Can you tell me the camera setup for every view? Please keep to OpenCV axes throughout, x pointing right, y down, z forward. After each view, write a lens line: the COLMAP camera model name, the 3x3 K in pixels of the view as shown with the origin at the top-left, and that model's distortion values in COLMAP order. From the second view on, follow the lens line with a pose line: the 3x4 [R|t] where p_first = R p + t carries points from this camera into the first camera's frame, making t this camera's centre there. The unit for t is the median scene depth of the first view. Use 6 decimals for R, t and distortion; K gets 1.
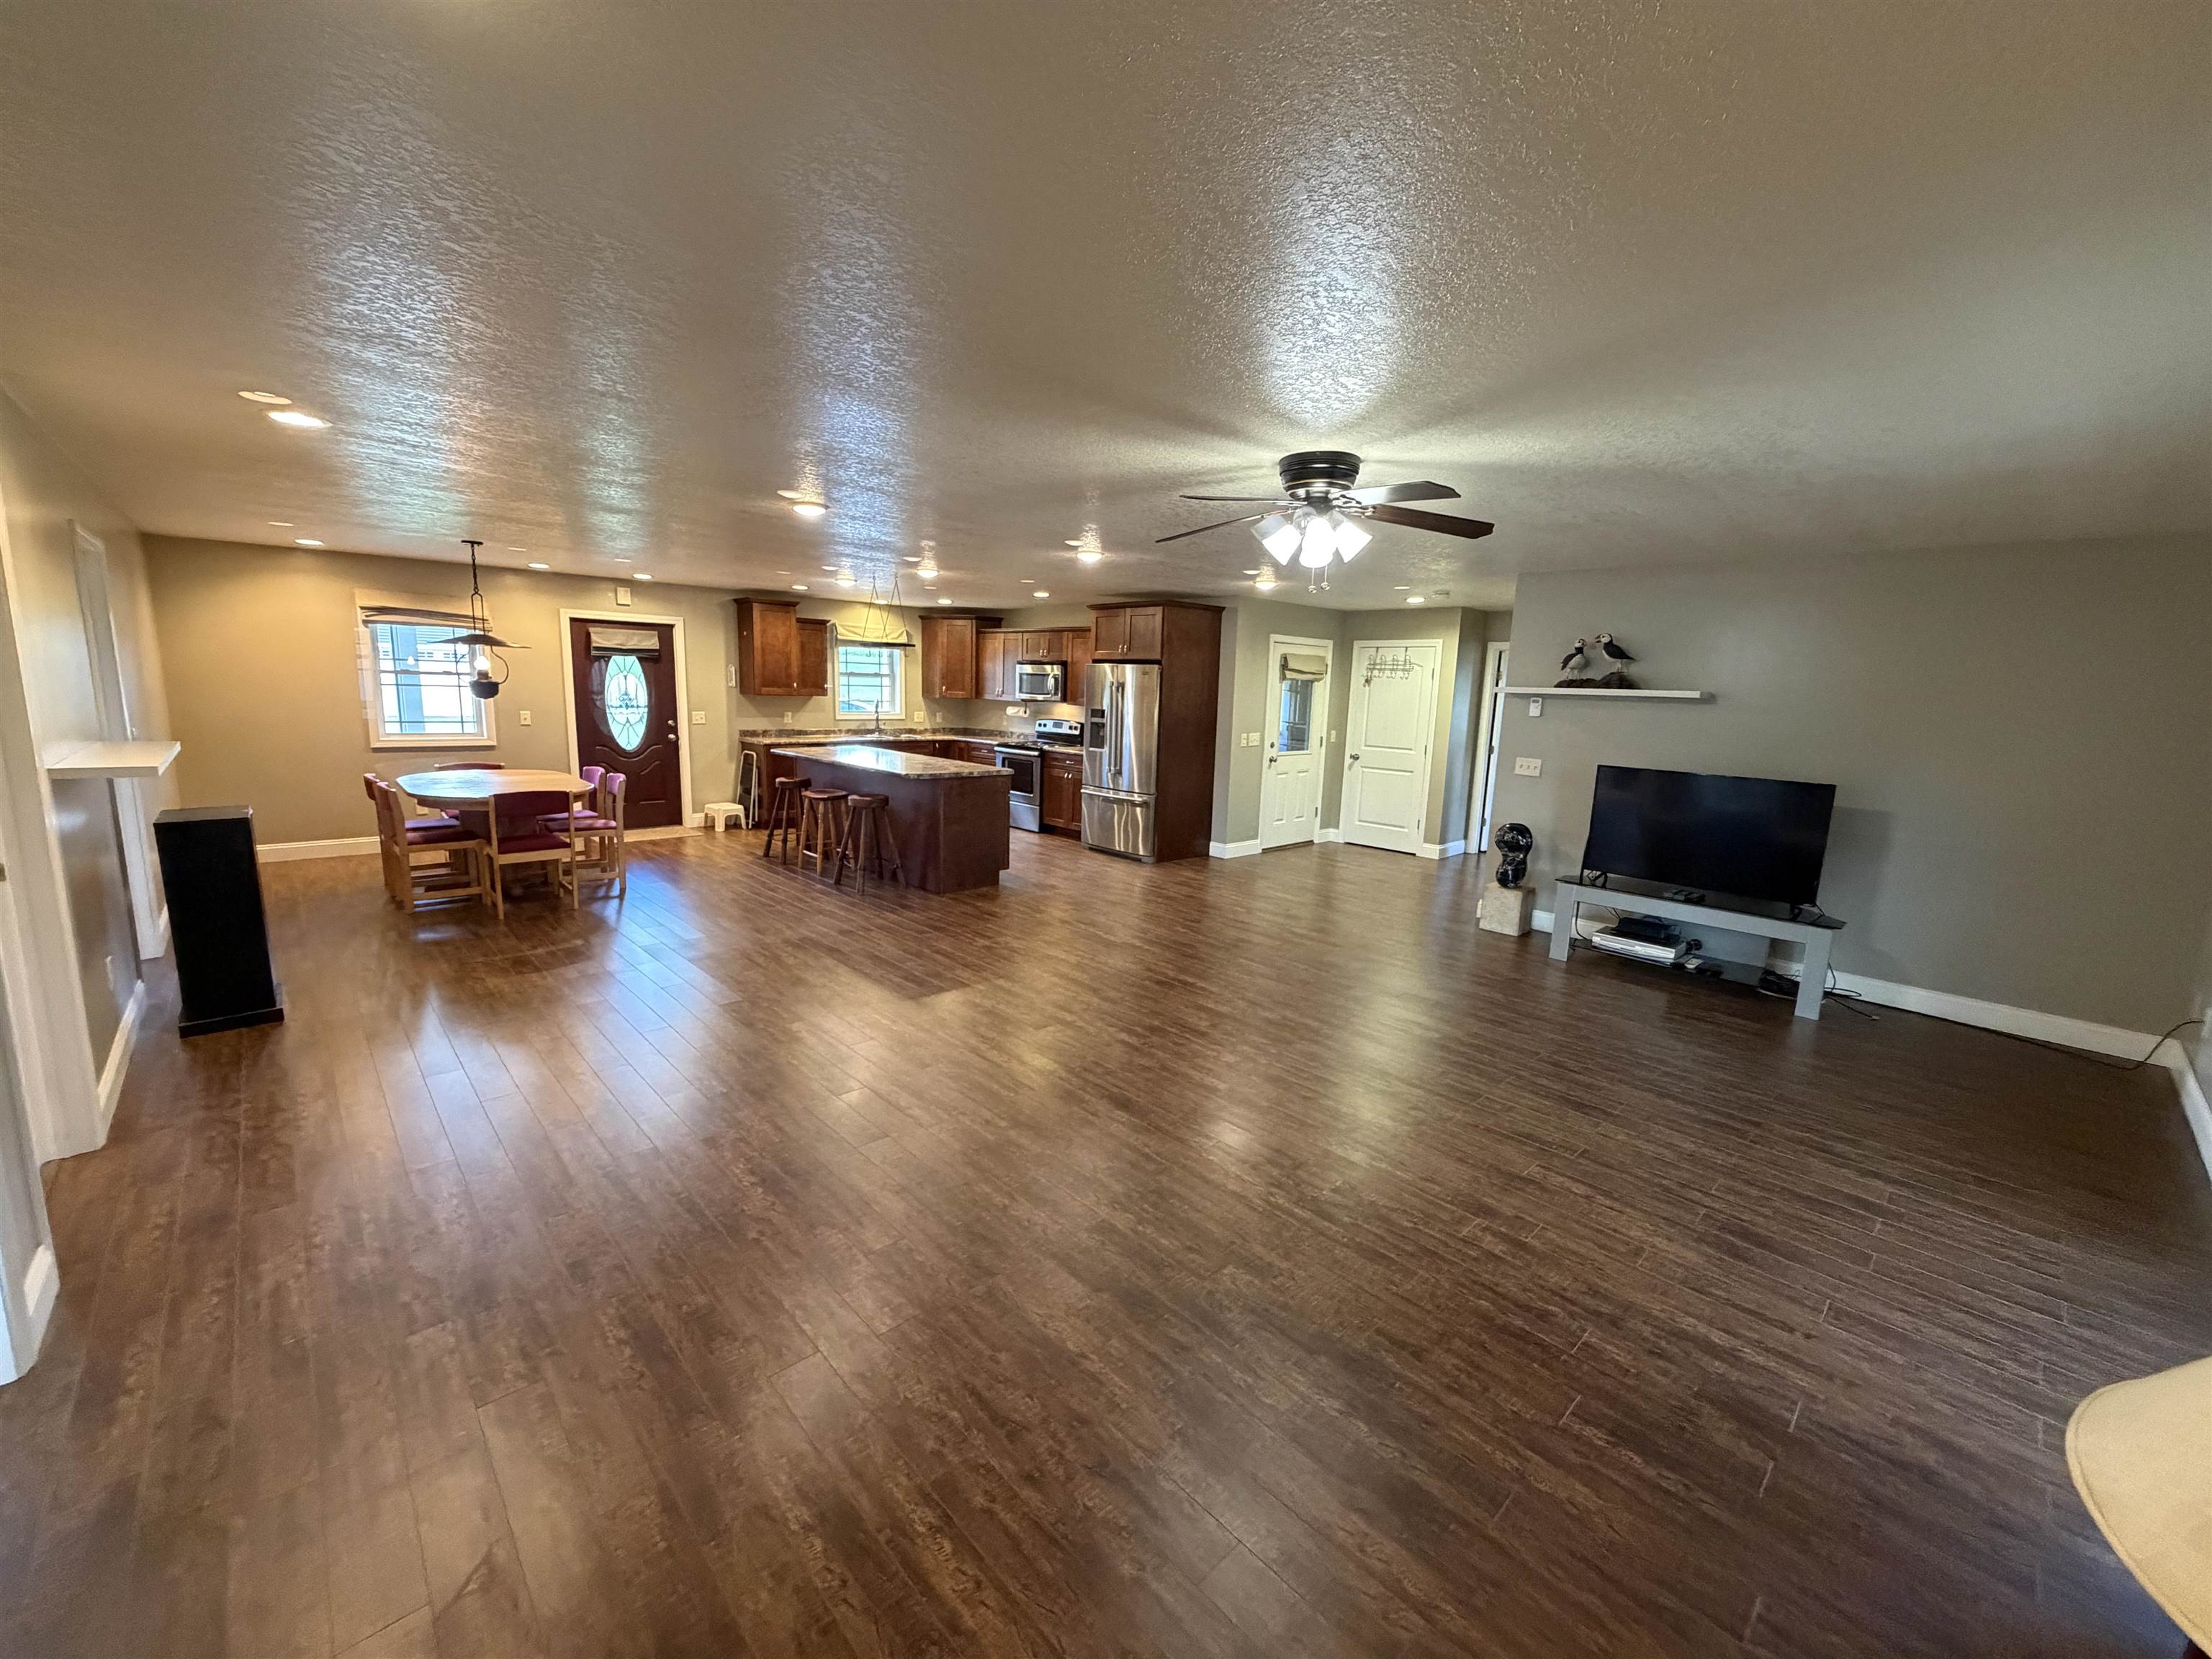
lens RADIAL K [[885.6, 0, 1102.9], [0, 885.6, 829.1], [0, 0, 1]] dist [-0.000203, -0.000317]
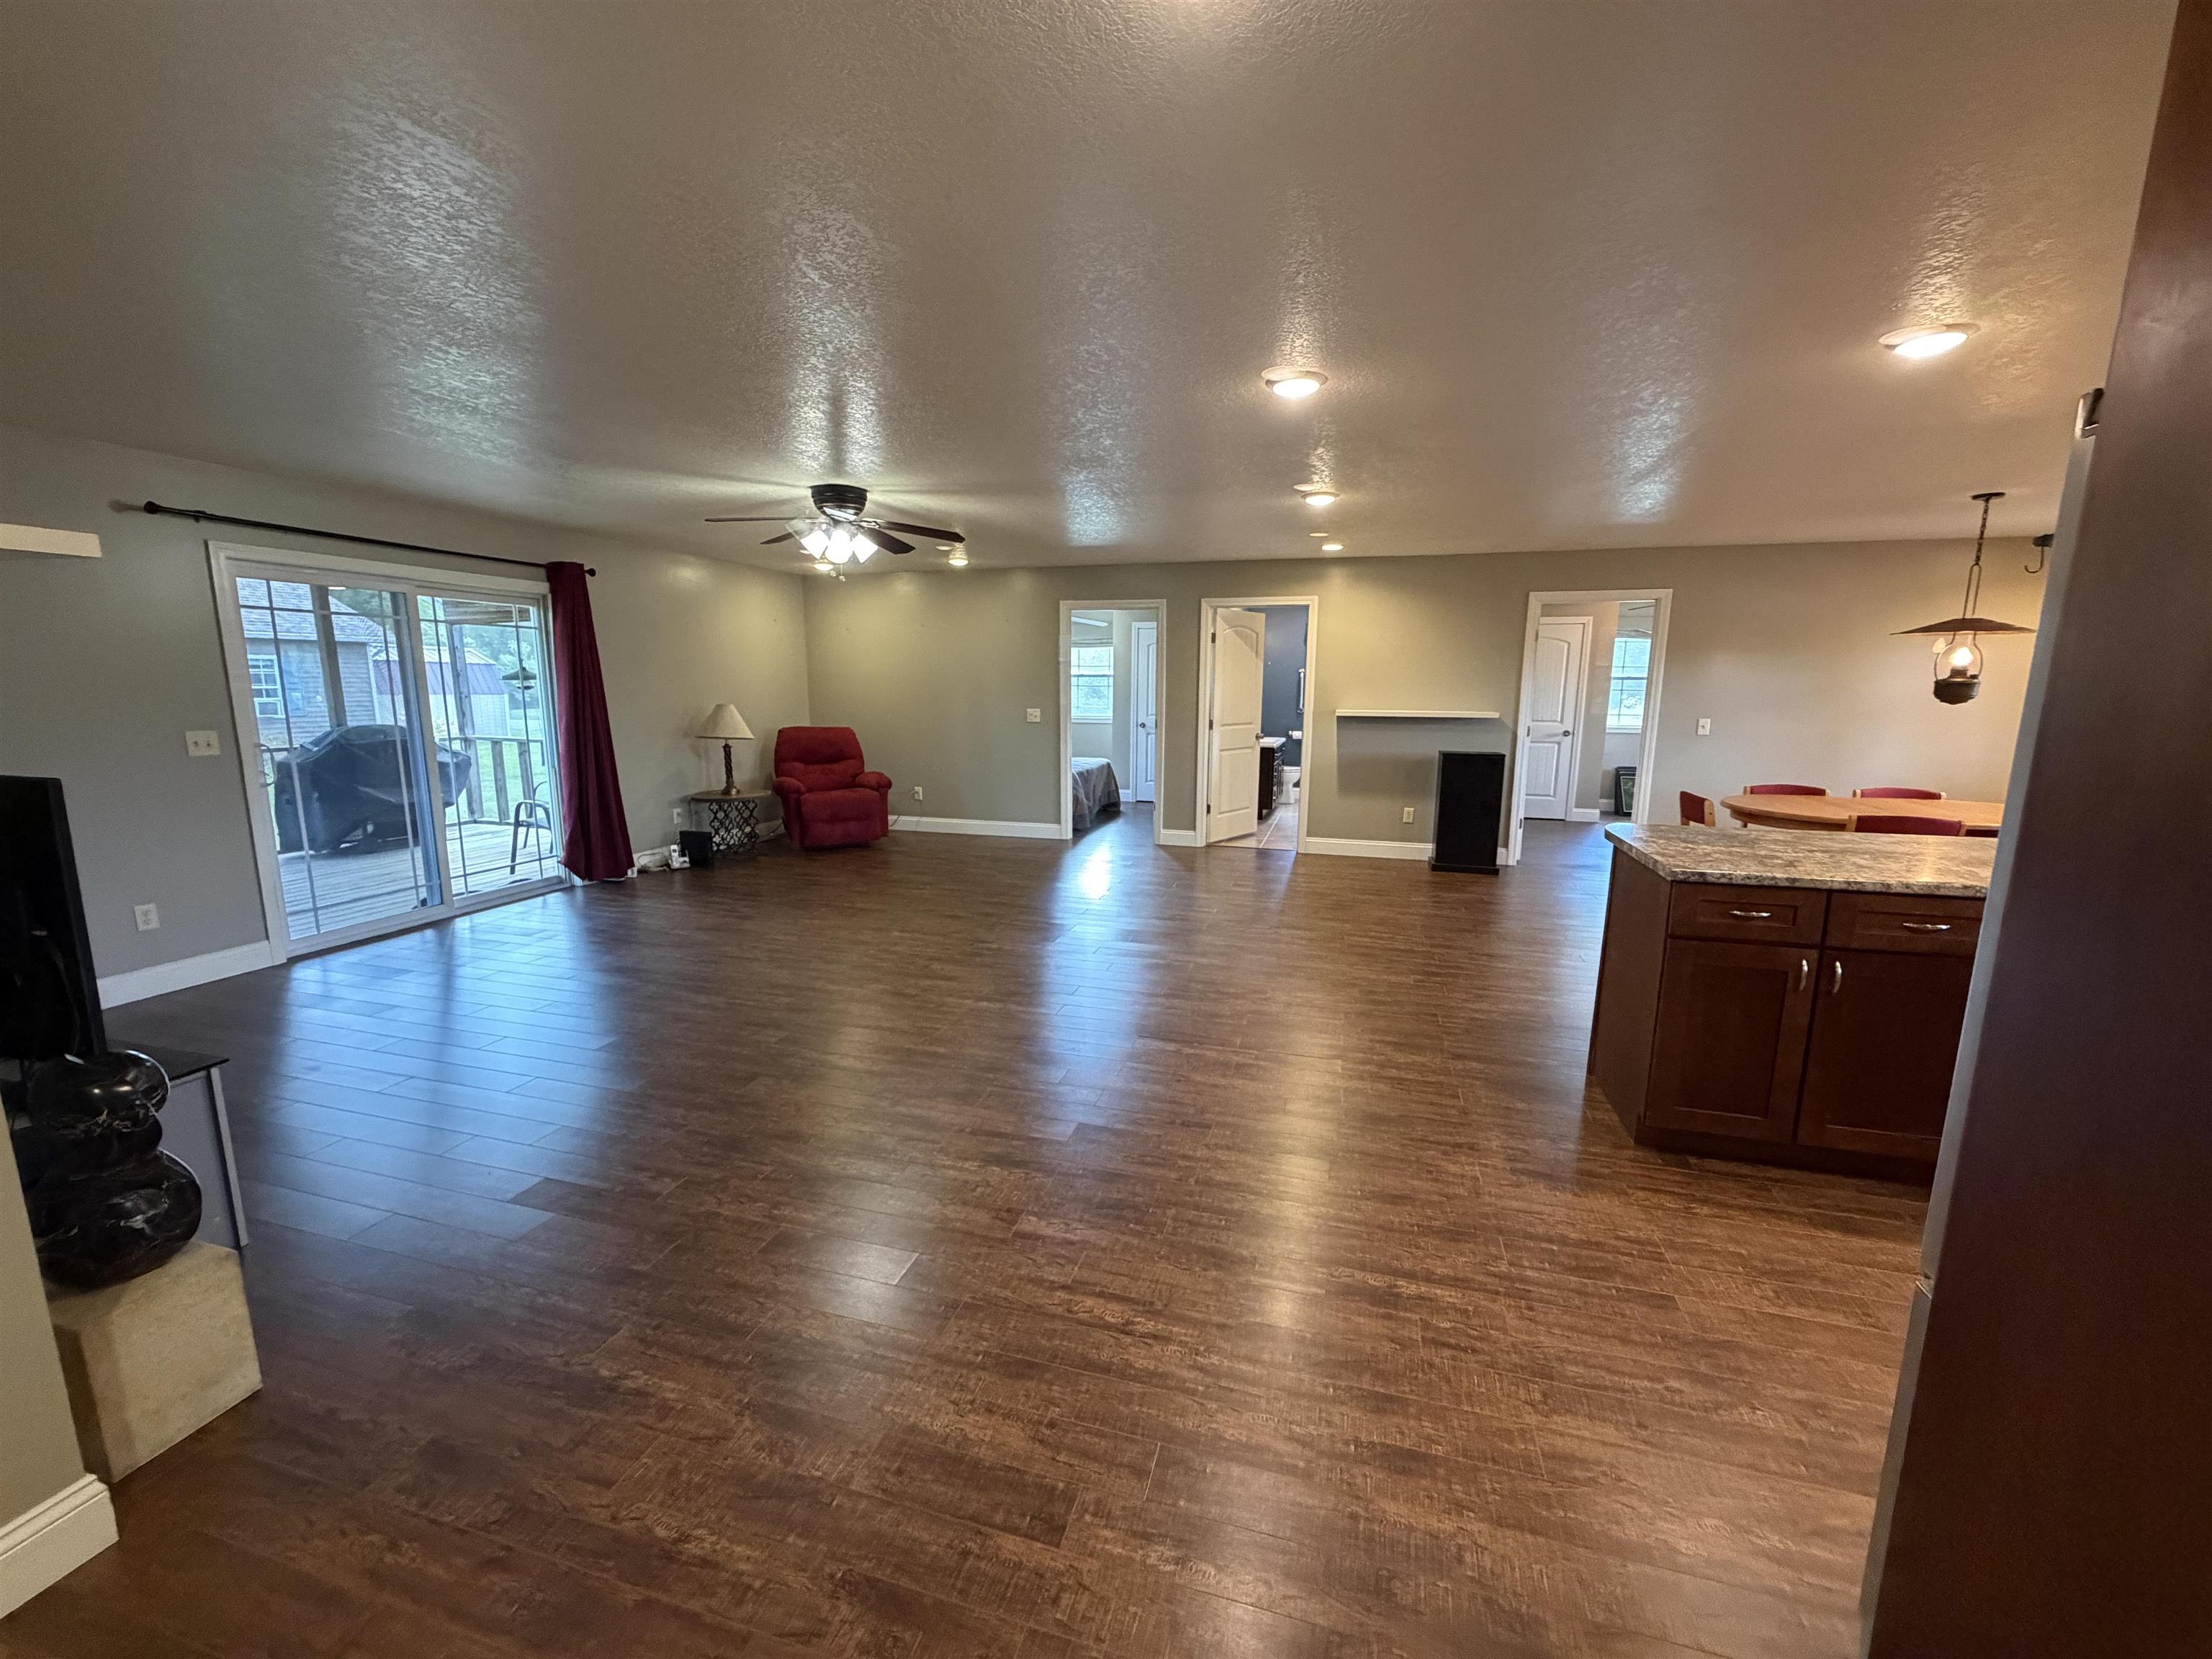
lens RADIAL K [[884.2, 0, 1101.2], [0, 884.2, 833.4], [0, 0, 1]] dist [-0.000100, -0.000239]
pose [[-0.858800, 0.048054, -0.510052, 0.411569], [-0.116689, 0.951074, 0.286080, -0.221591], [0.498844, 0.305203, -0.811175, 1.639517]]
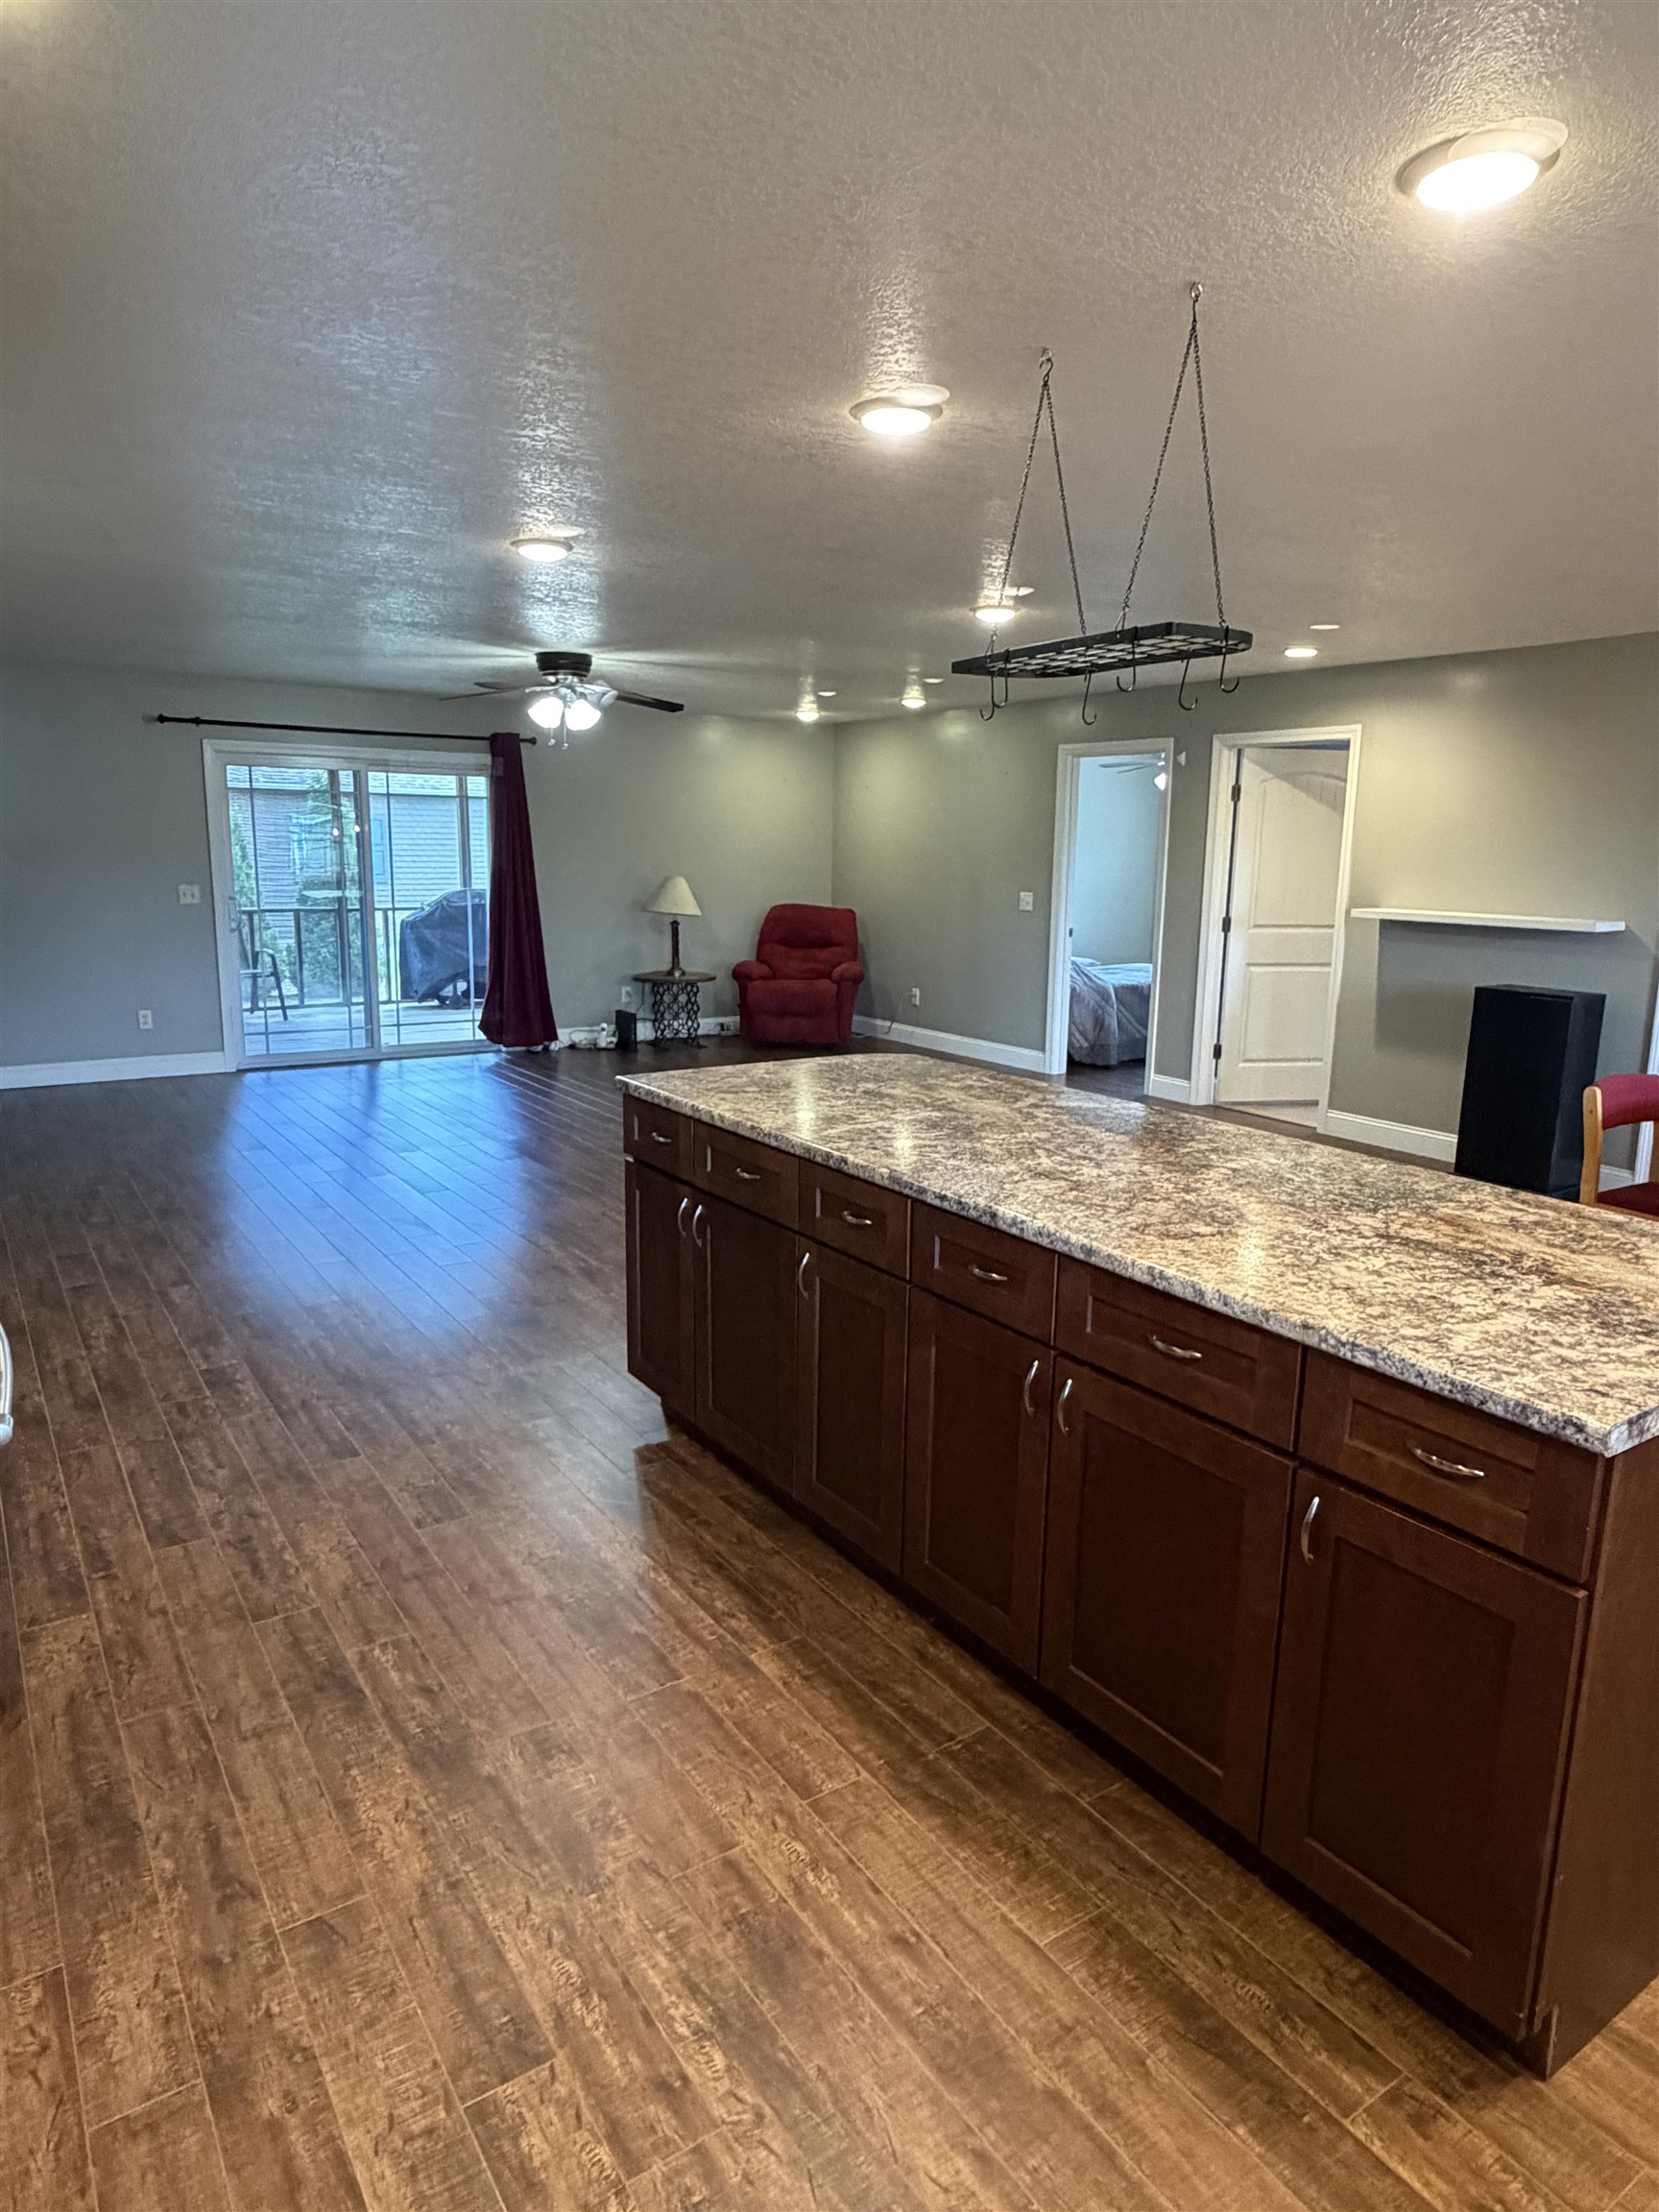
lens RADIAL K [[1348.6, 0, 829.5], [0, 1348.6, 1106.0], [0, 0, 1]] dist [-0.000865, 0.001125]
pose [[-0.985757, -0.079775, 0.148053, -0.341326], [-0.022968, 0.935948, 0.351388, -0.325118], [-0.166601, 0.342982, -0.924450, 2.020498]]
